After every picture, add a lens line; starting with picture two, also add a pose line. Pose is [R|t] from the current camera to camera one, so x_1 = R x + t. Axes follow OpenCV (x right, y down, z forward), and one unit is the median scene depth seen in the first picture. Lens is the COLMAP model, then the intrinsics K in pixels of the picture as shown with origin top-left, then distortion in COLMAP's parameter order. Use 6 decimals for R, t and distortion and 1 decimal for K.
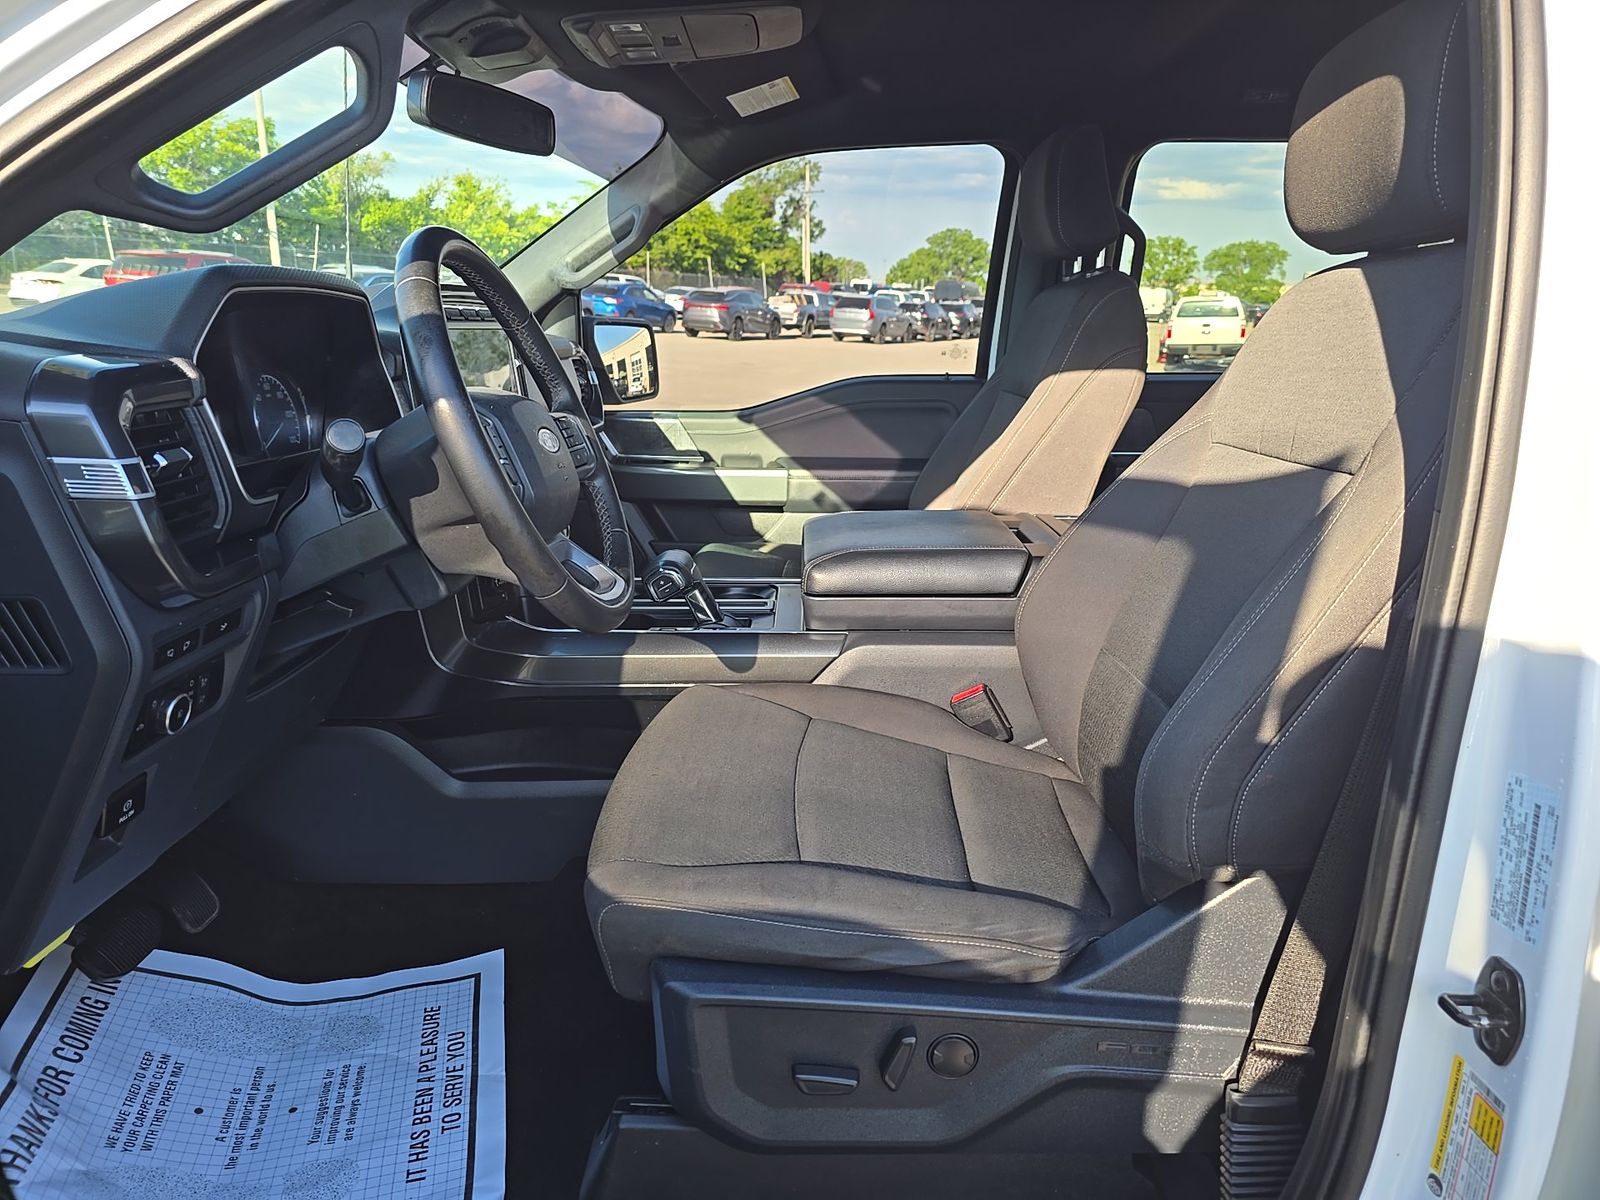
lens RADIAL K [[1068.7, 0, 803.6], [0, 1068.7, 594.6], [0, 0, 1]] dist [0.056266, -0.055372]
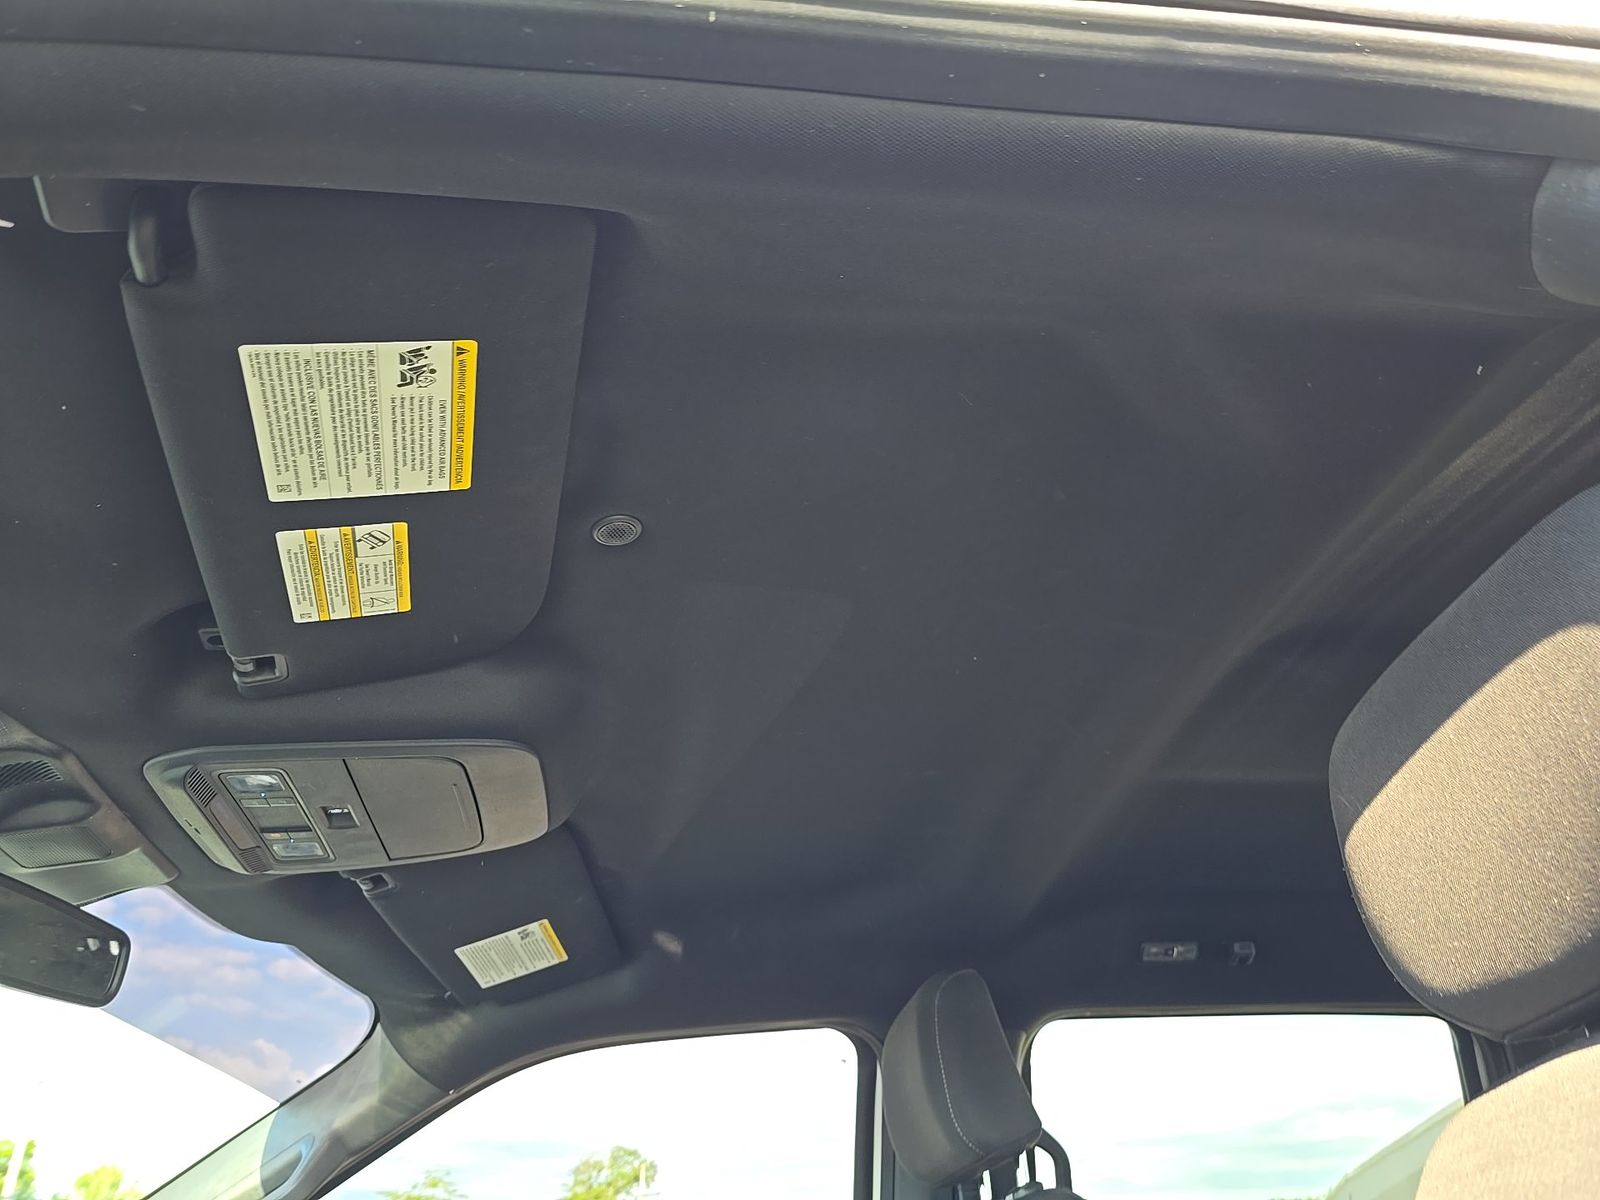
lens RADIAL K [[1086.6, 0, 802.4], [0, 1086.6, 588.7], [0, 0, 1]] dist [0.065840, -0.058800]
pose [[0.990636, 0.029492, 0.133307, 0.046136], [0.081633, 0.654692, -0.751475, -0.055202], [-0.109438, 0.755320, 0.646154, 0.311936]]
